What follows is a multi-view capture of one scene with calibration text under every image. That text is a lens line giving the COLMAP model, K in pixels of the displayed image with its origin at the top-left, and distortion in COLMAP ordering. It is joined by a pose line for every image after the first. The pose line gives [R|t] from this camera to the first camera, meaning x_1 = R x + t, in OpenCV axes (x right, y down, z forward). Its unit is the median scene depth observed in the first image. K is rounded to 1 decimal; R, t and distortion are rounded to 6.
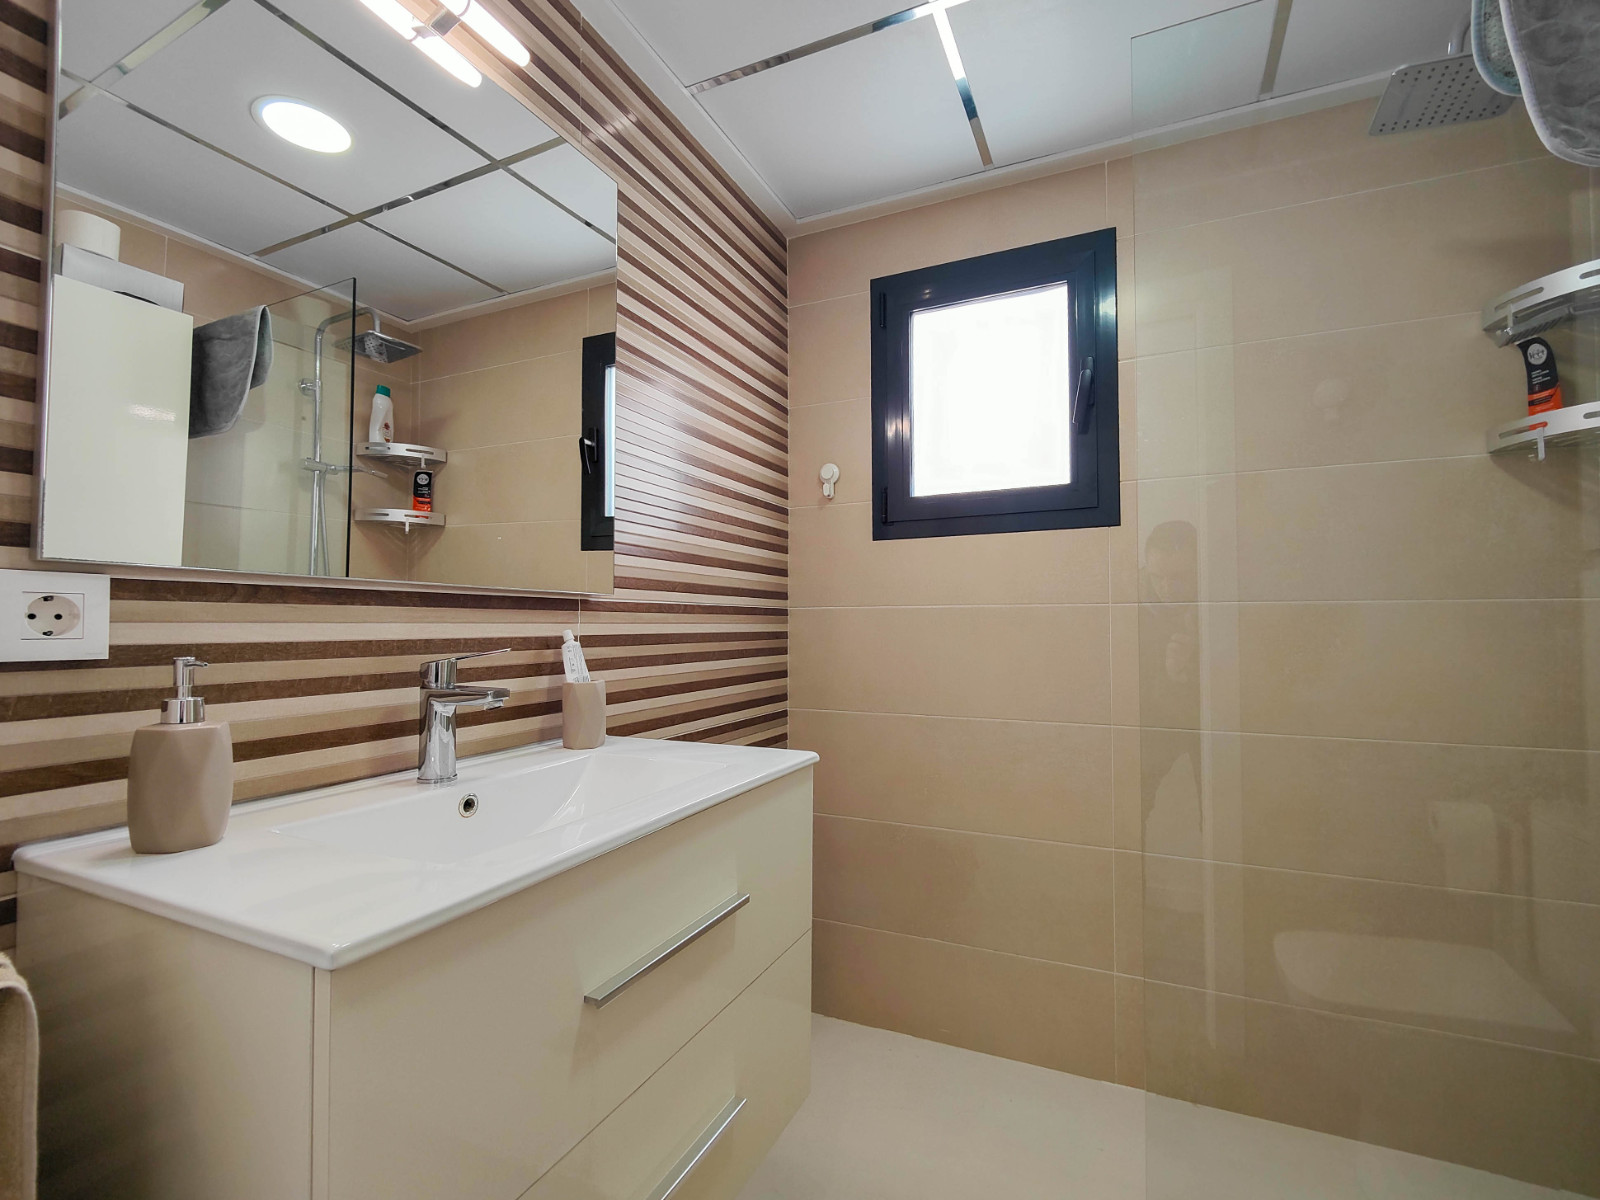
lens RADIAL K [[730.9, 0, 809.2], [0, 730.9, 605.5], [0, 0, 1]] dist [0.032225, -0.020387]
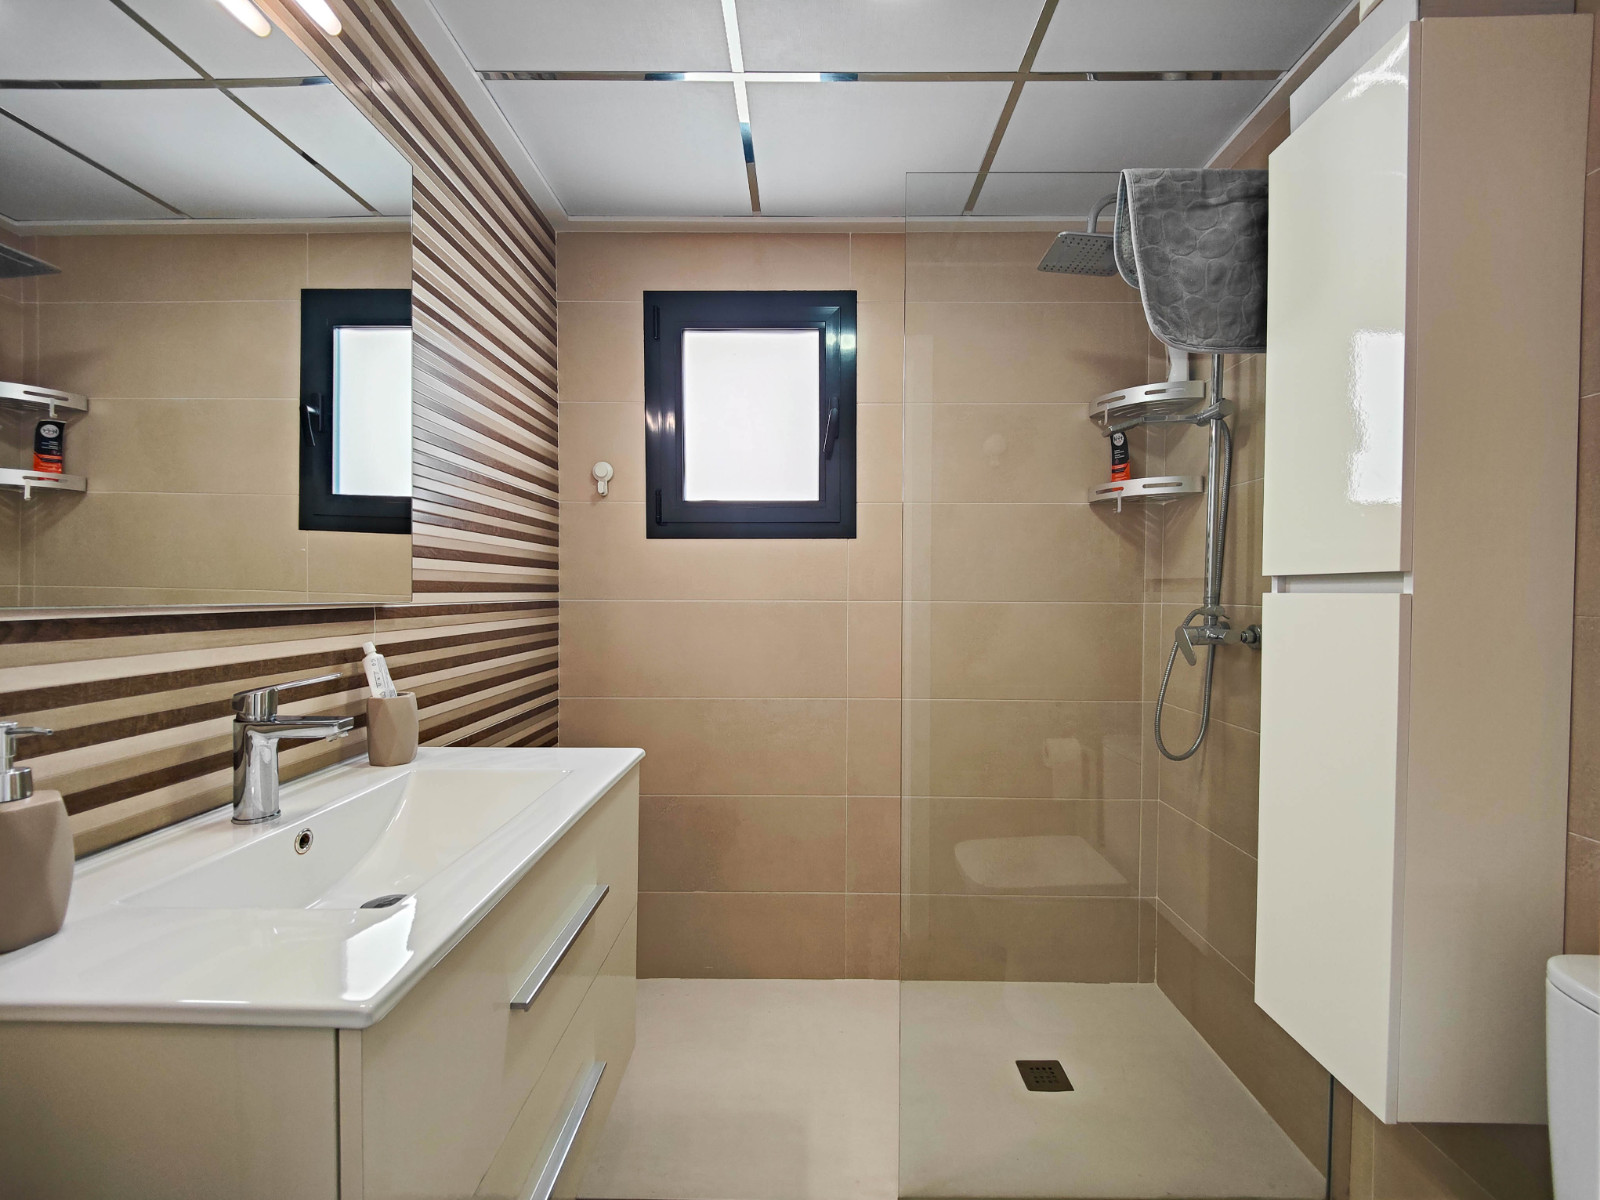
lens RADIAL K [[698.7, 0, 803.1], [0, 698.7, 602.9], [0, 0, 1]] dist [0.029357, -0.016959]
pose [[0.914437, -0.002447, 0.404720, -0.130458], [-0.016065, 0.998974, 0.042339, -0.045211], [-0.404408, -0.045218, 0.913460, -0.040968]]
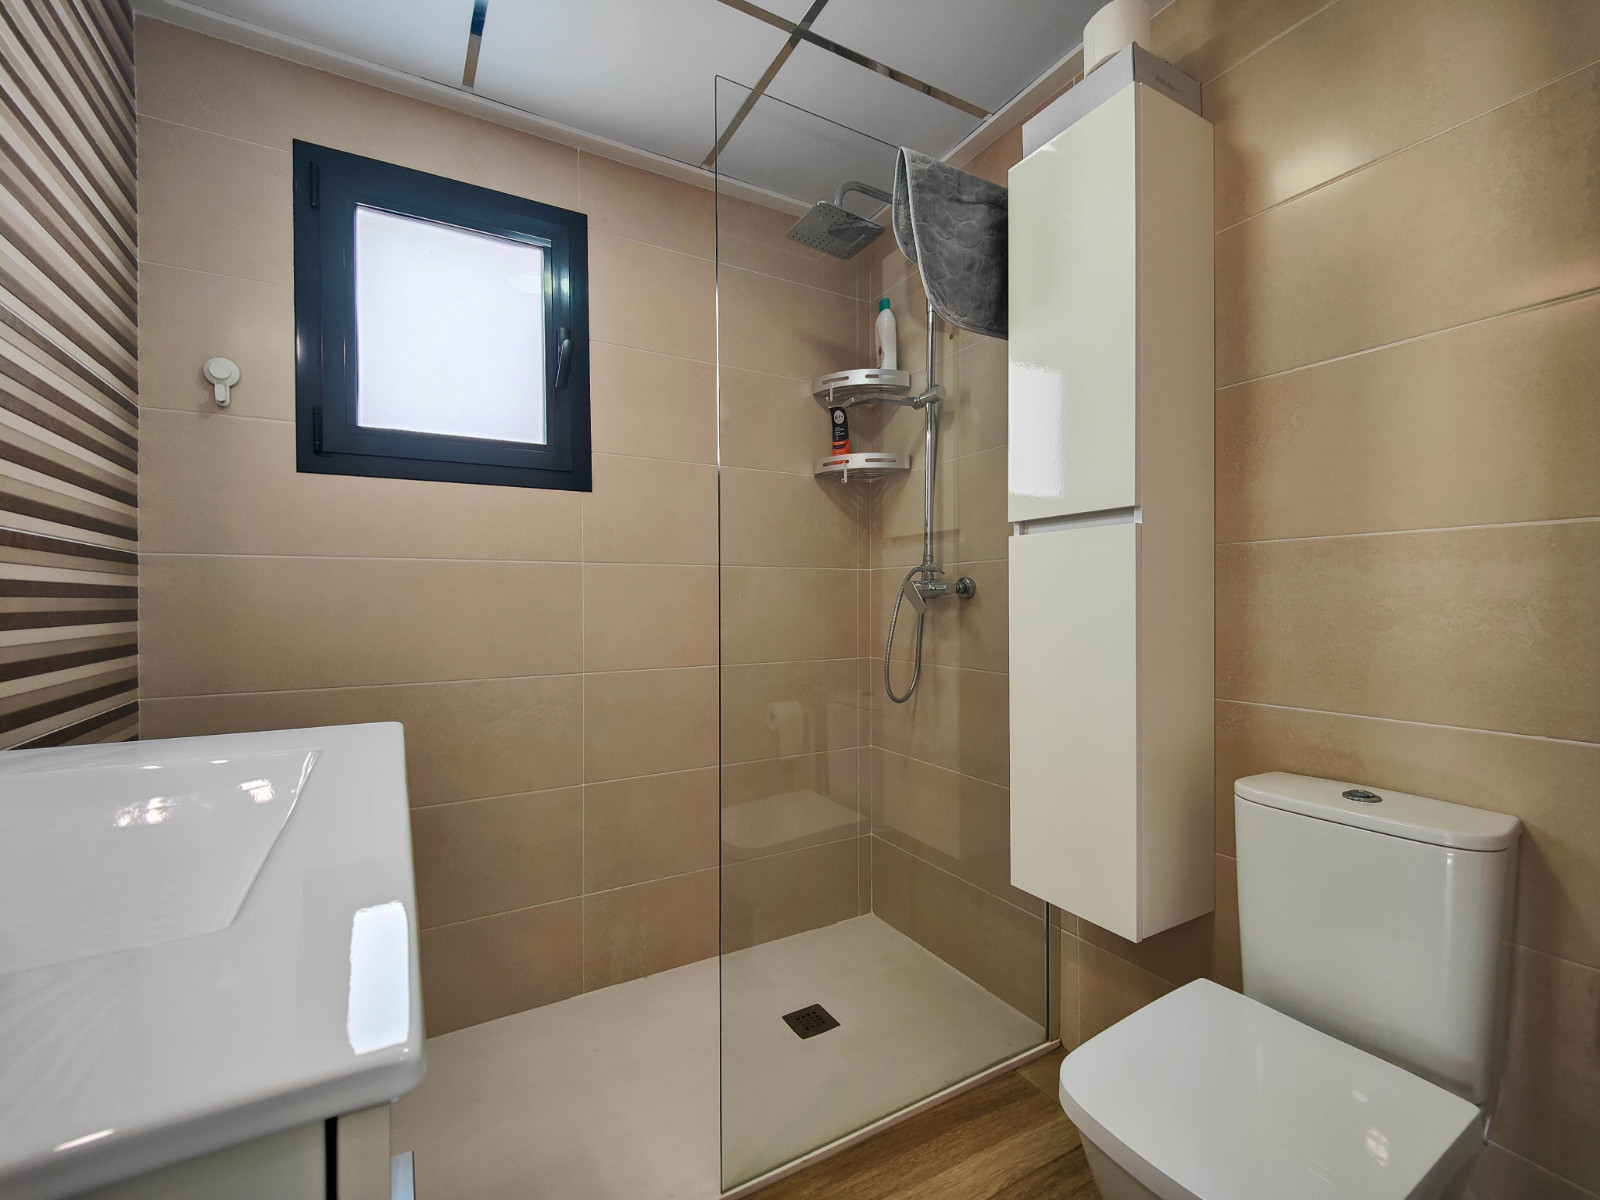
lens RADIAL K [[692.4, 0, 806.8], [0, 692.4, 599.1], [0, 0, 1]] dist [0.027222, -0.022016]
pose [[0.575666, -0.001803, 0.817683, -0.231613], [-0.018048, 0.999726, 0.014911, 0.029251], [-0.817486, -0.023342, 0.575476, 0.128117]]
